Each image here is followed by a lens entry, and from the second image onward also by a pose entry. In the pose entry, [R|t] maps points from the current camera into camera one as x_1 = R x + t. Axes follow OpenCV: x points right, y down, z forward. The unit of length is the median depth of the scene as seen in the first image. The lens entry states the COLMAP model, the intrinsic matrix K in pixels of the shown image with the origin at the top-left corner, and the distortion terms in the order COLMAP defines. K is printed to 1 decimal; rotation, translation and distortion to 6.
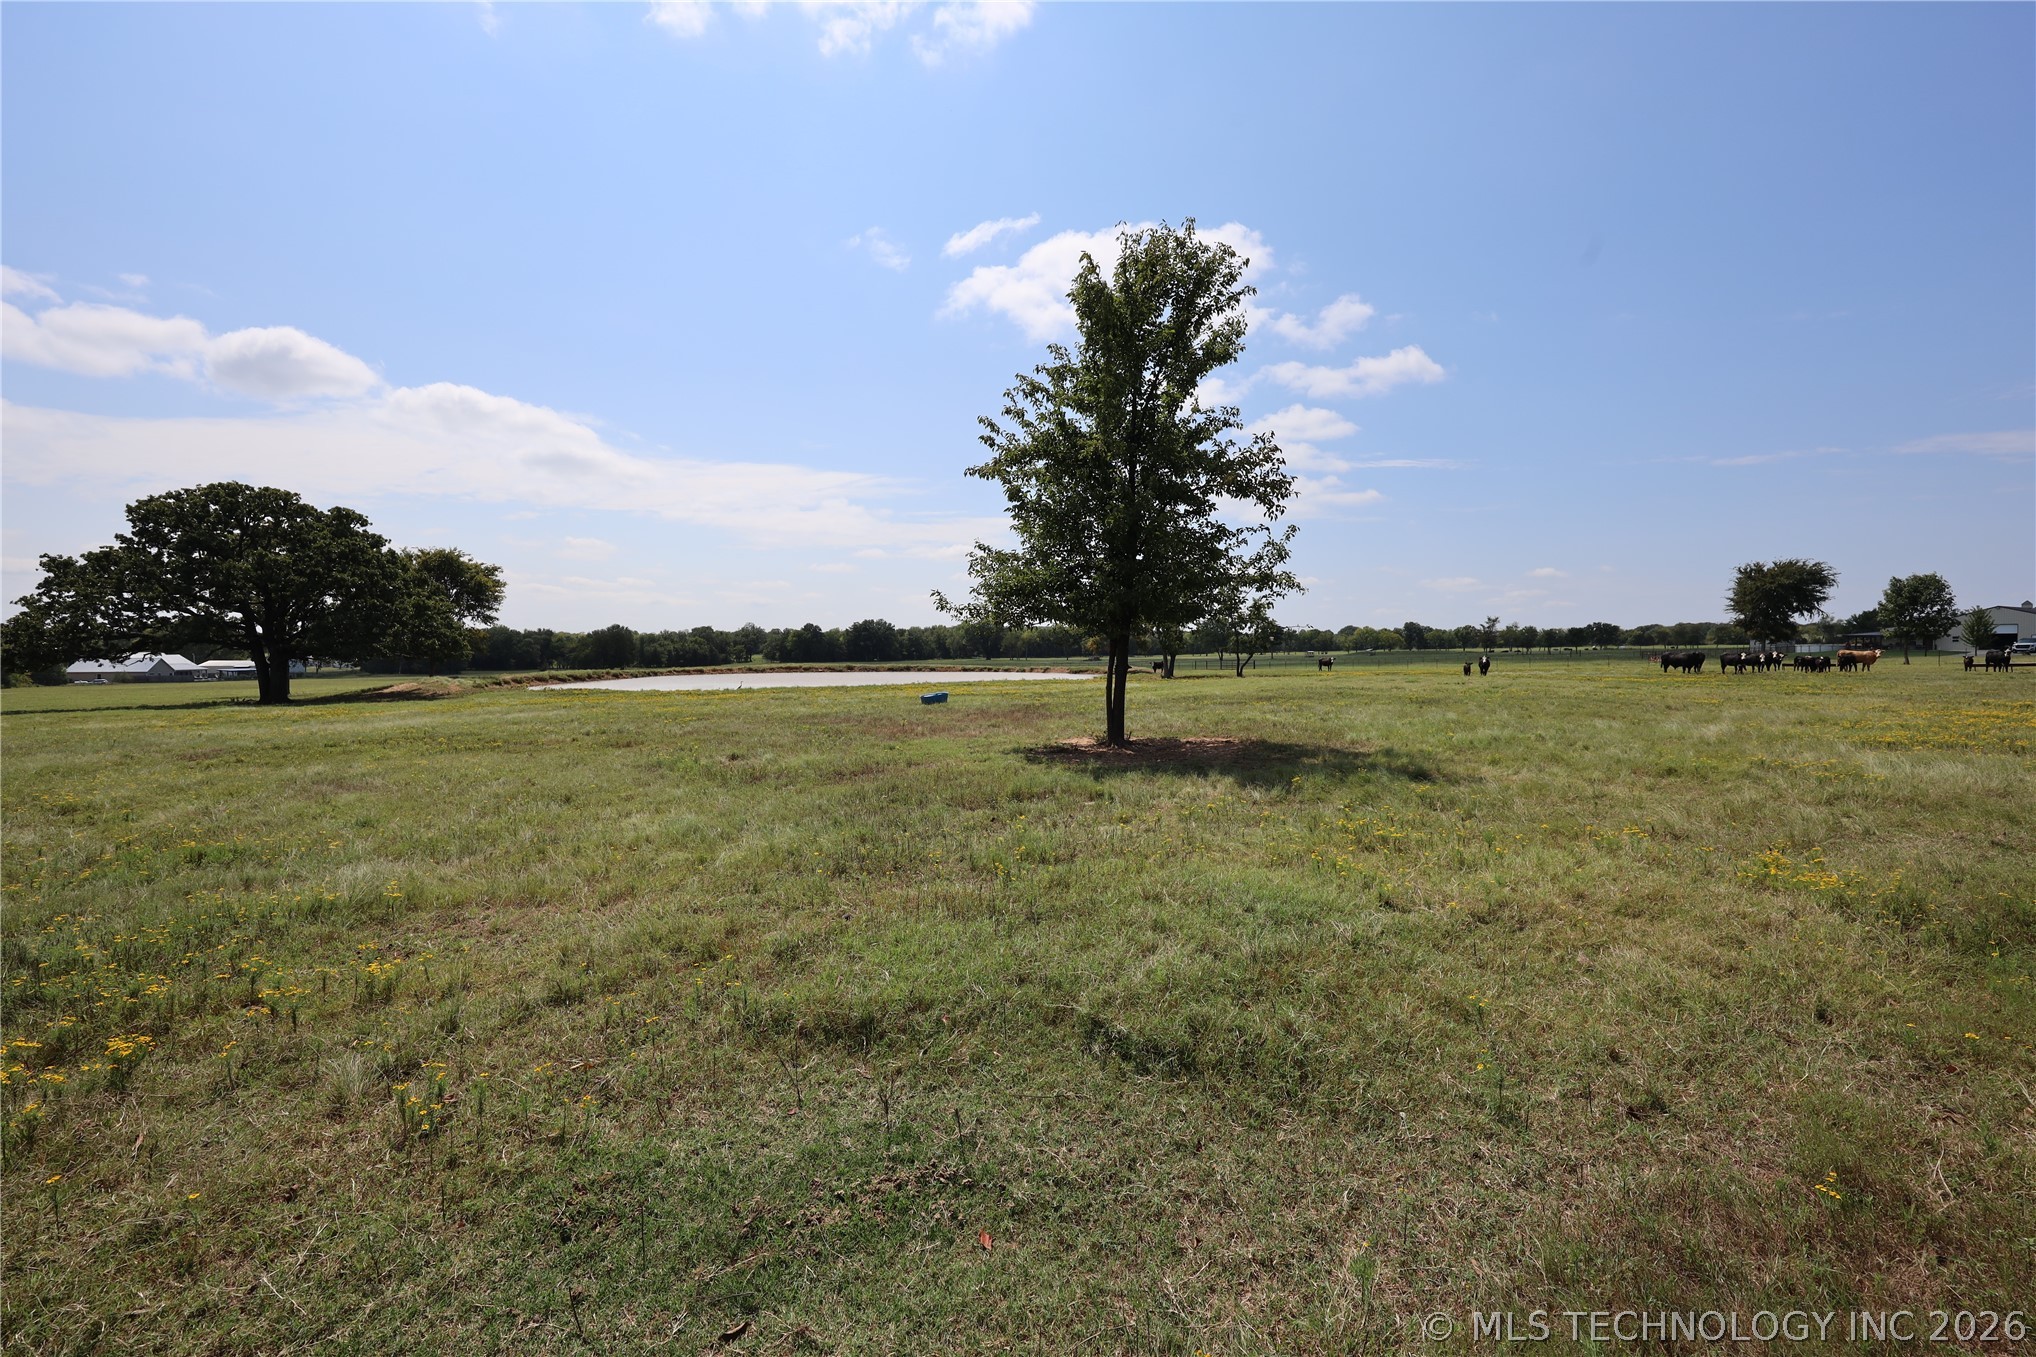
lens RADIAL K [[802.0, 0, 1017.9], [0, 802.0, 709.7], [0, 0, 1]] dist [-0.008006, 0.001065]
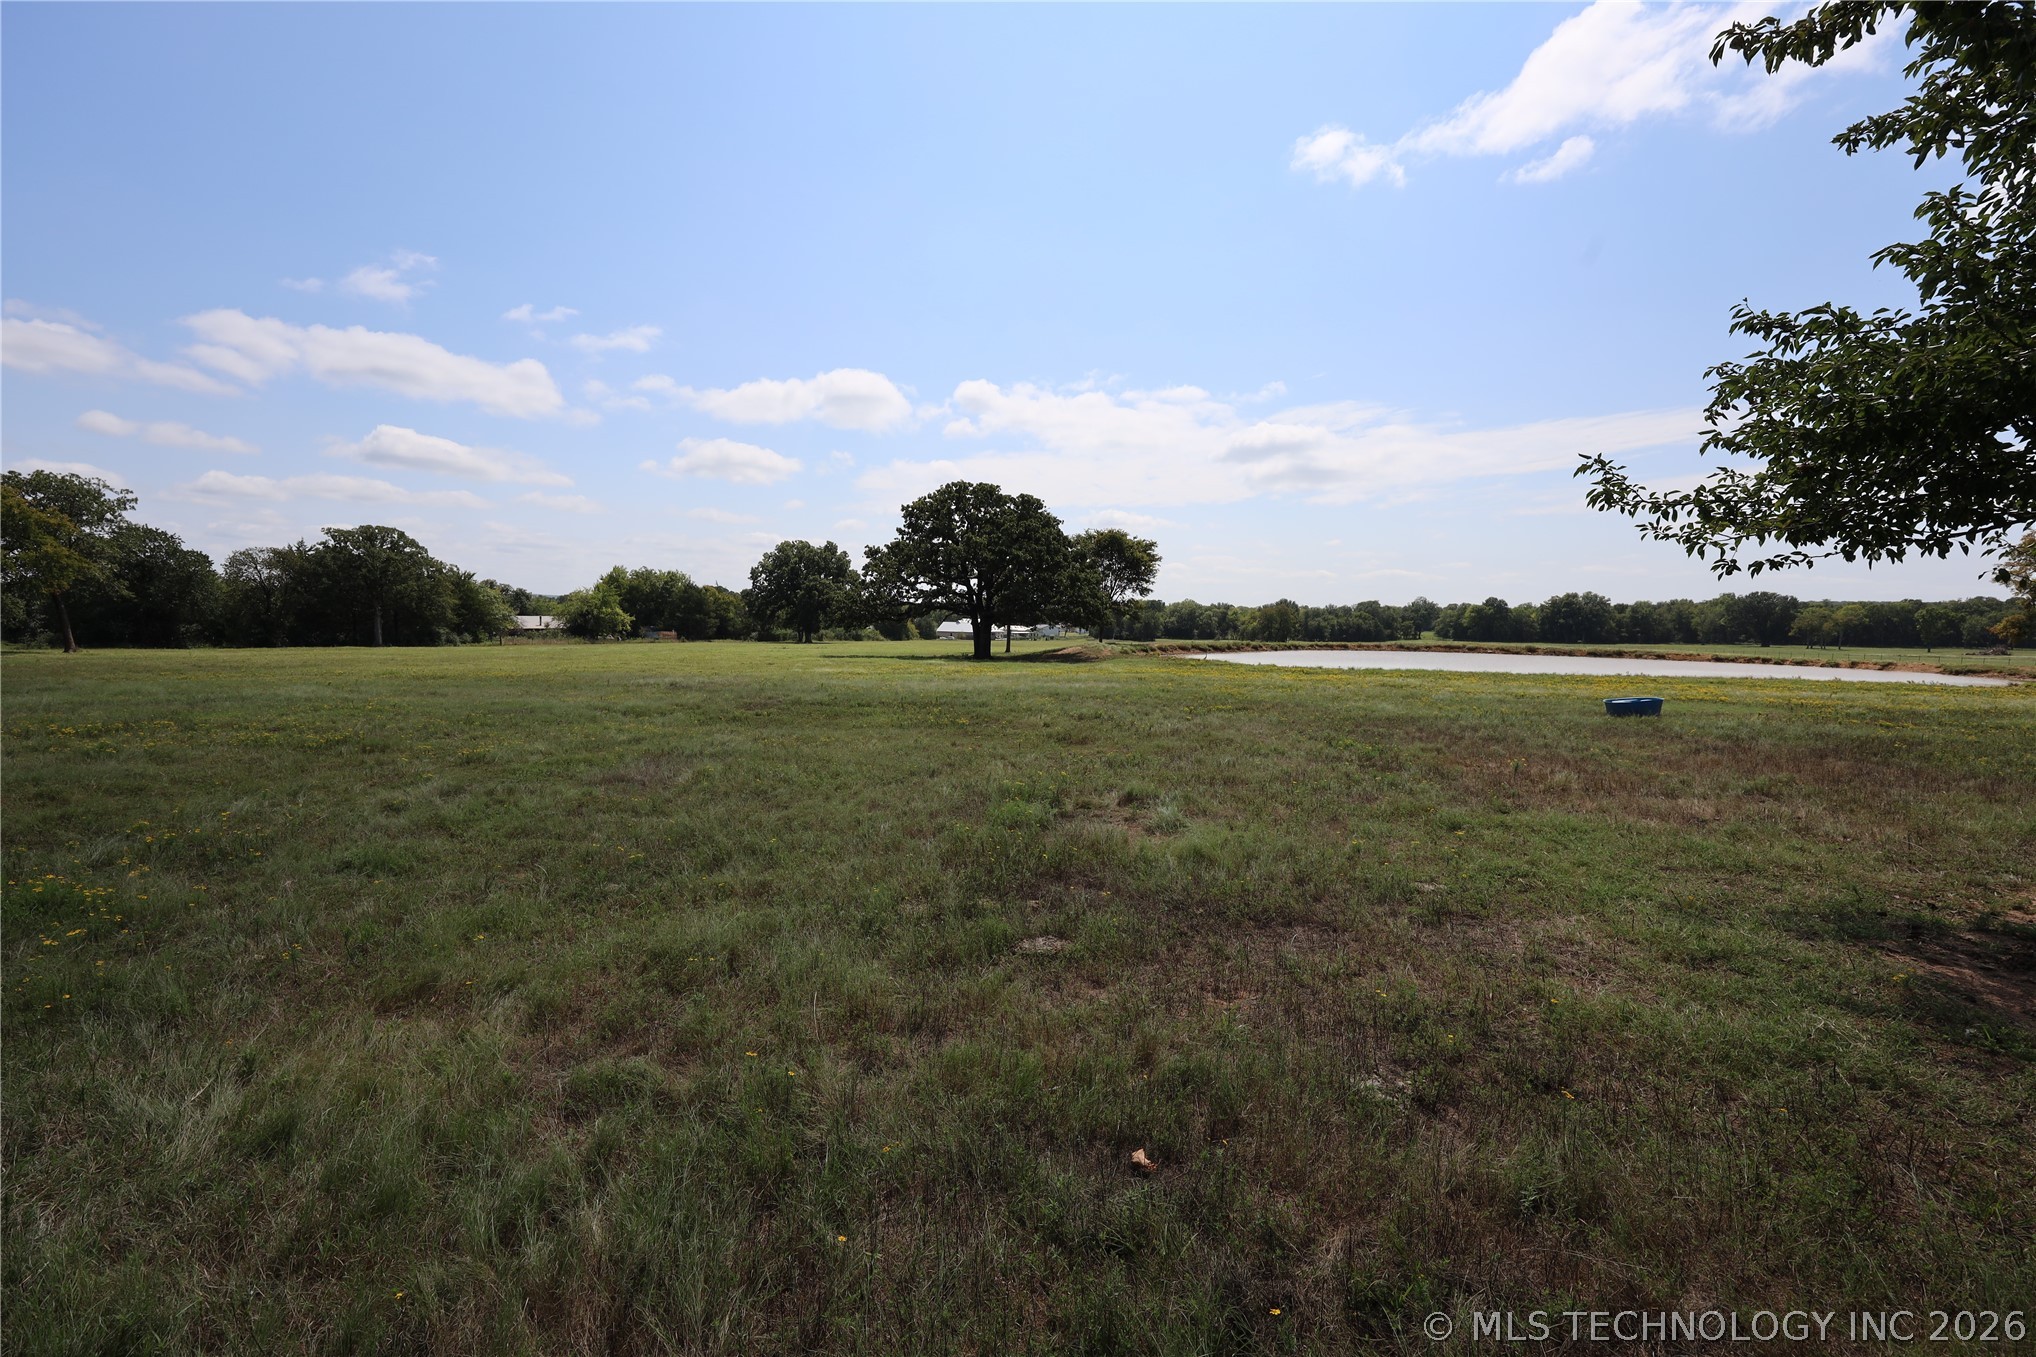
lens RADIAL K [[802.0, 0, 1021.5], [0, 802.0, 682.3], [0, 0, 1]] dist [-0.008006, 0.001065]
pose [[0.705781, 0.068794, -0.705082, -0.007932], [-0.071241, 0.997121, 0.025976, -0.013329], [0.704839, 0.031897, 0.708650, 0.241044]]
